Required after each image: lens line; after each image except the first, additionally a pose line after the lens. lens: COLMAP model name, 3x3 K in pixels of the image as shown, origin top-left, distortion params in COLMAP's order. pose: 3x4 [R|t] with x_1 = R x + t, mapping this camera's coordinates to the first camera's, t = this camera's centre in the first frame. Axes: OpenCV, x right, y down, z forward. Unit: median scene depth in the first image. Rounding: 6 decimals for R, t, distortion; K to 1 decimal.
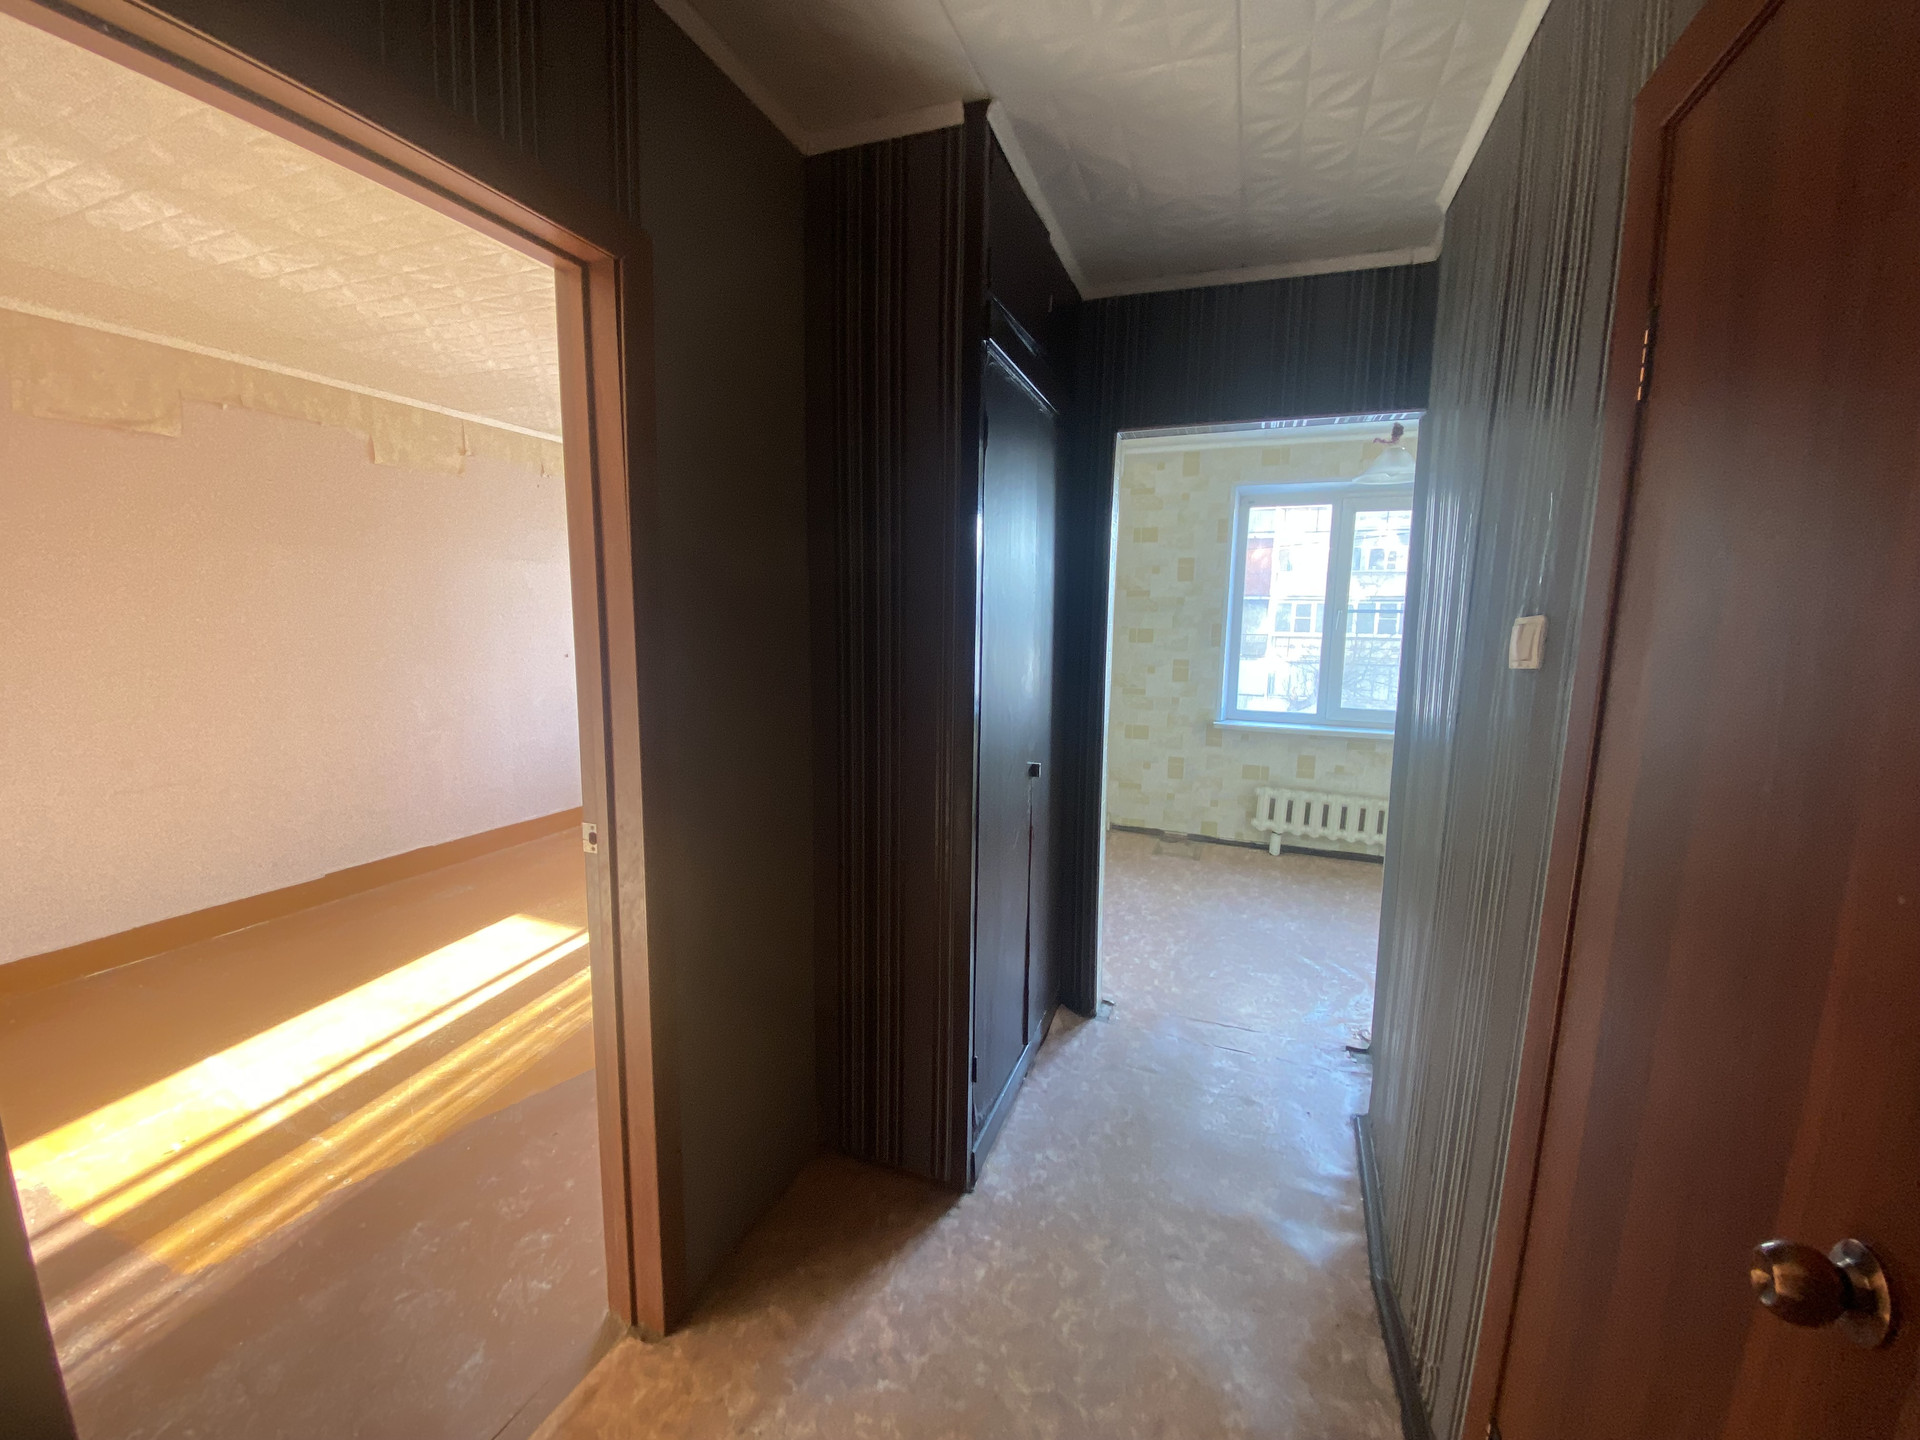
lens RADIAL K [[791.7, 0, 940.0], [0, 791.7, 718.9], [0, 0, 1]] dist [0.001641, -0.004323]
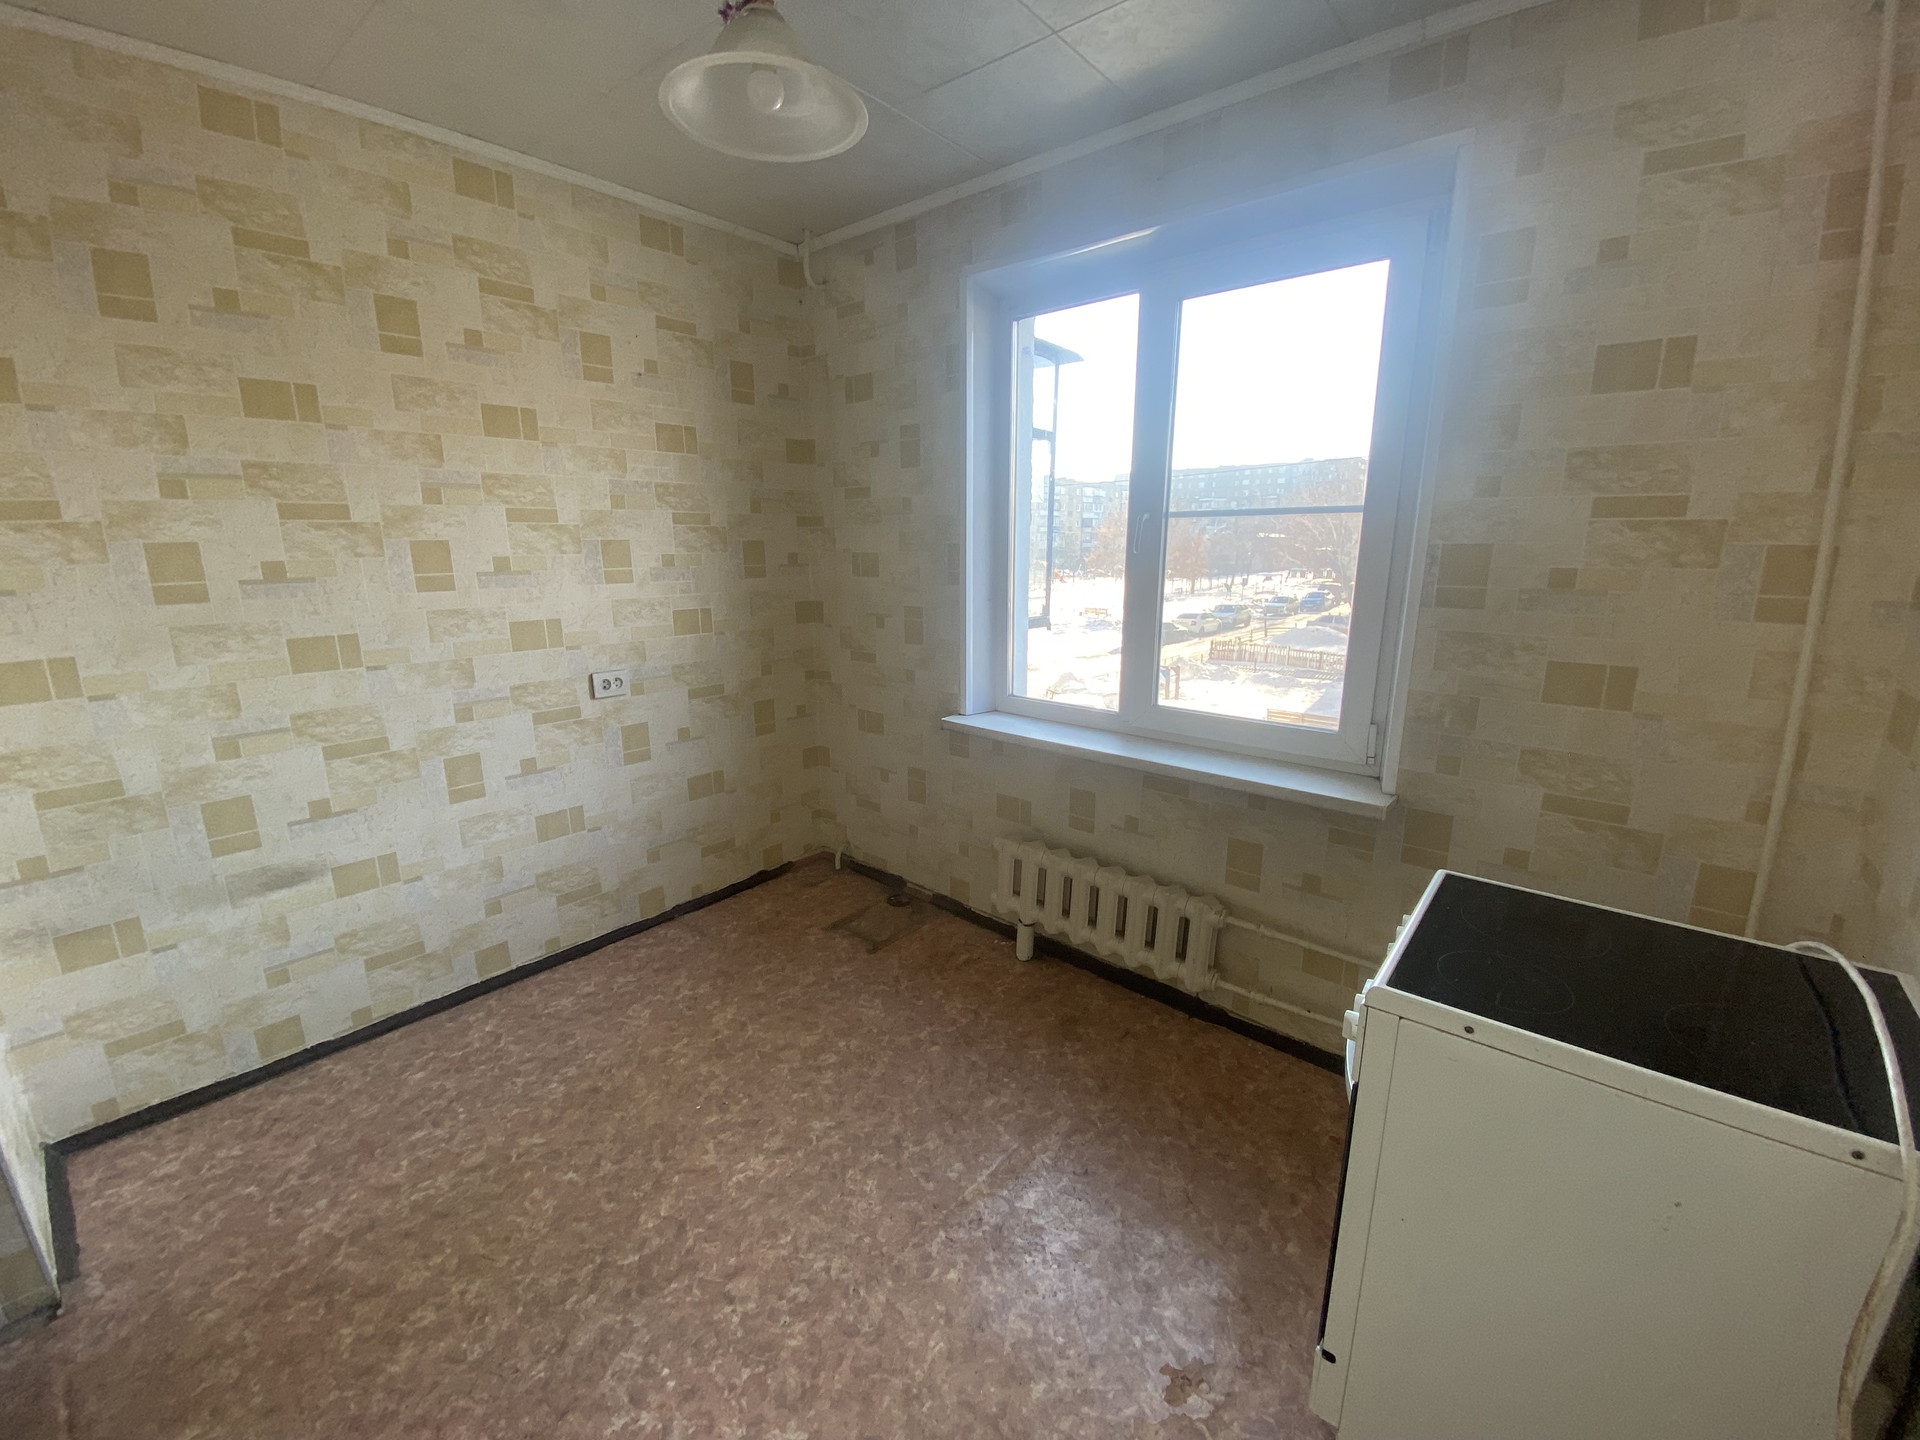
lens RADIAL K [[791.7, 0, 966.1], [0, 791.7, 717.1], [0, 0, 1]] dist [0.001641, -0.004323]
pose [[0.944318, 0.058436, -0.323804, 0.556593], [-0.026247, 0.994345, 0.102901, -0.055380], [0.327986, -0.088673, 0.940512, 0.473687]]
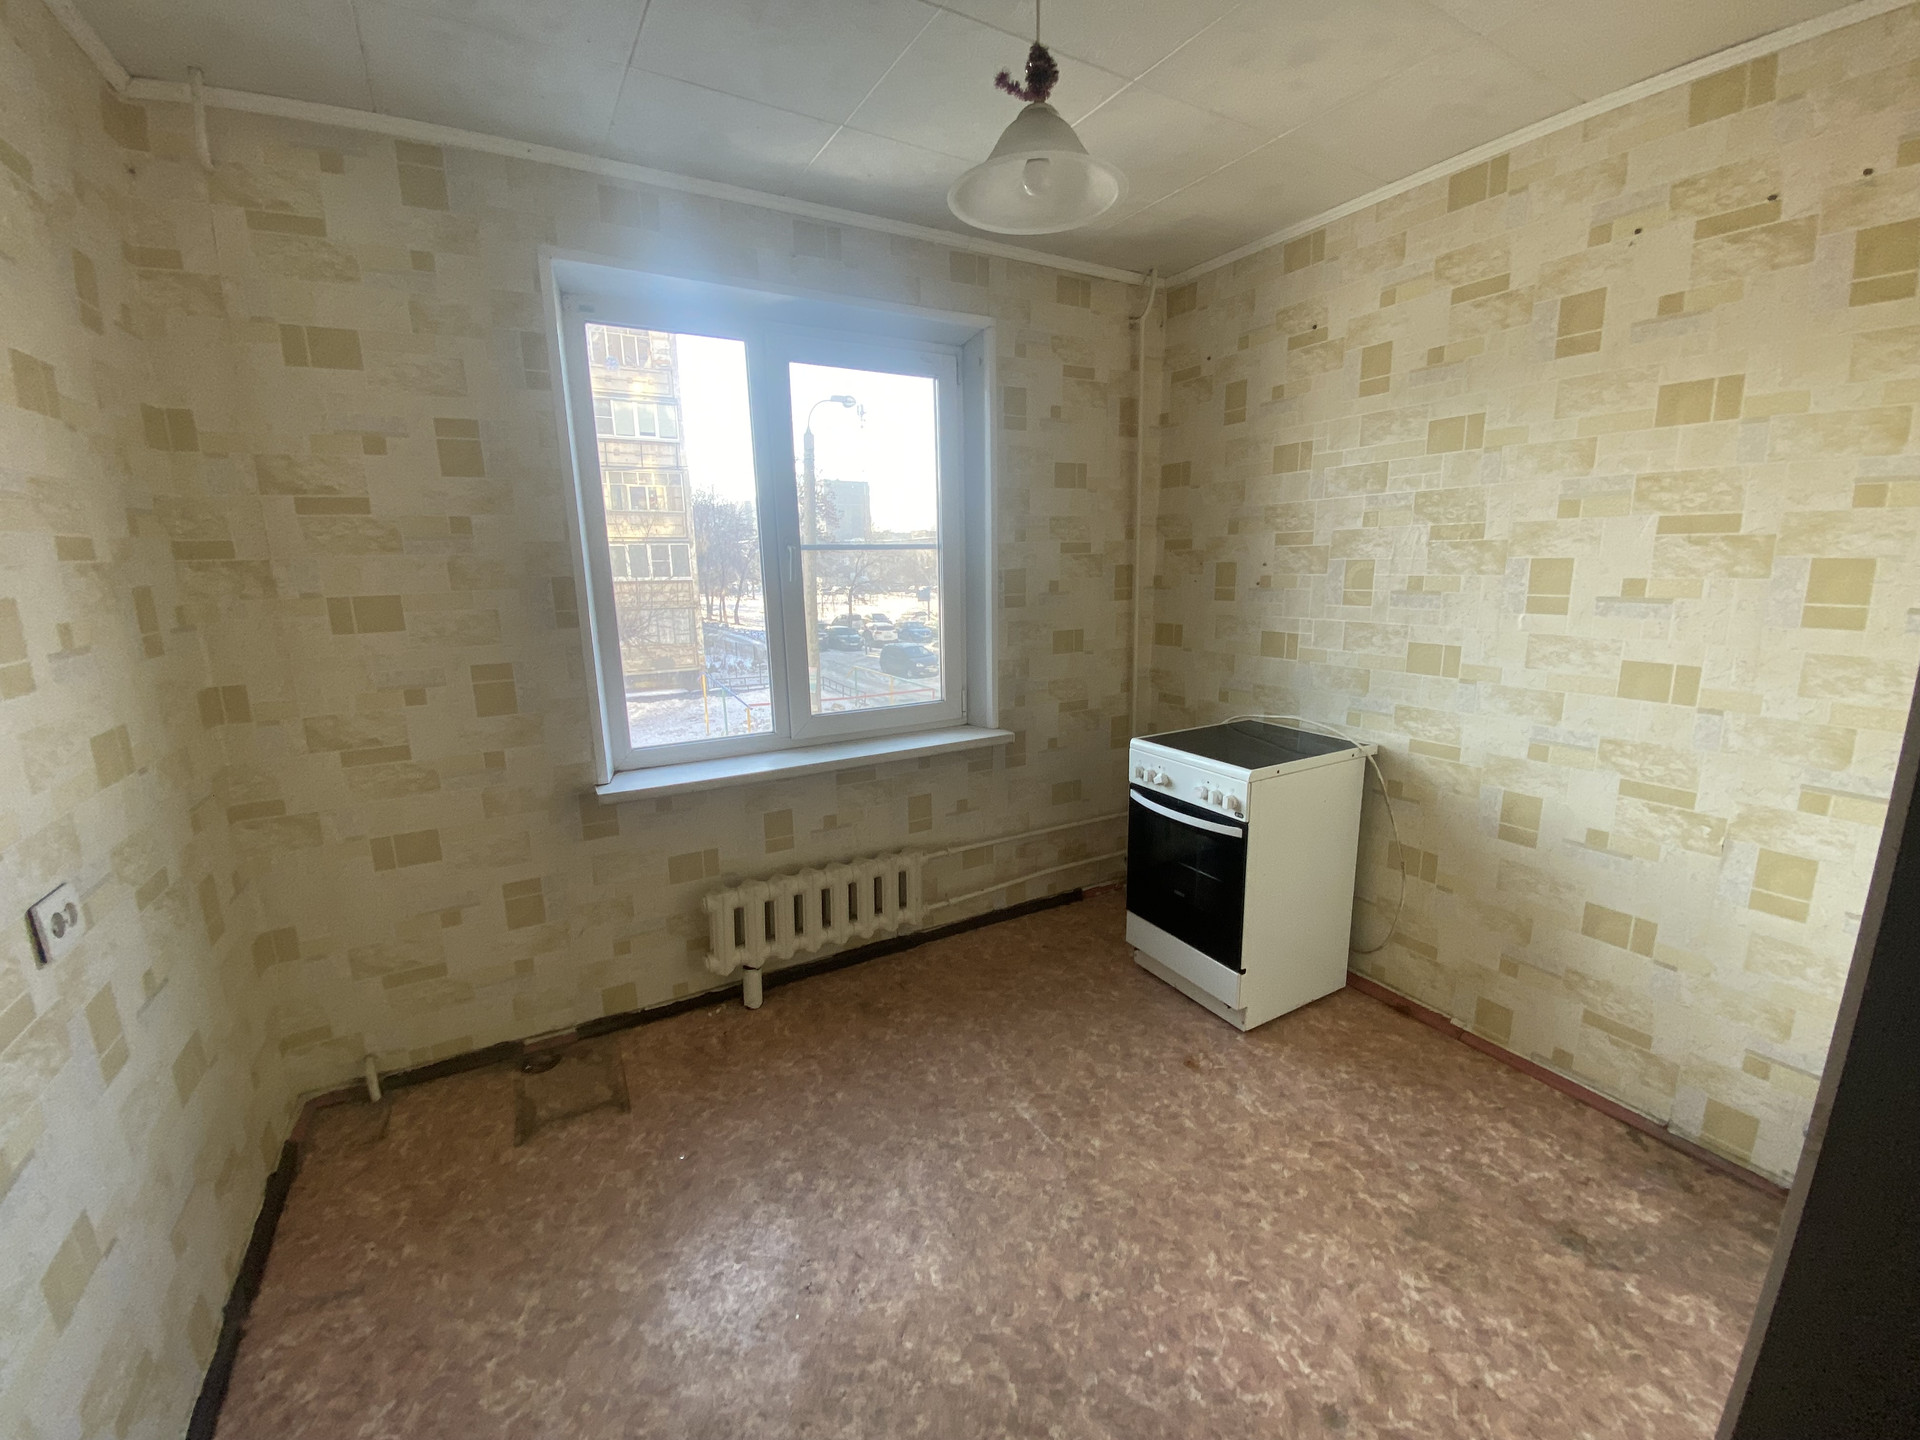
lens RADIAL K [[791.7, 0, 964.2], [0, 791.7, 715.4], [0, 0, 1]] dist [0.001641, -0.004323]
pose [[0.626325, -0.178114, 0.758942, 0.139519], [0.129159, 0.983803, 0.124296, -0.069919], [-0.768788, 0.020175, 0.639185, 0.546127]]
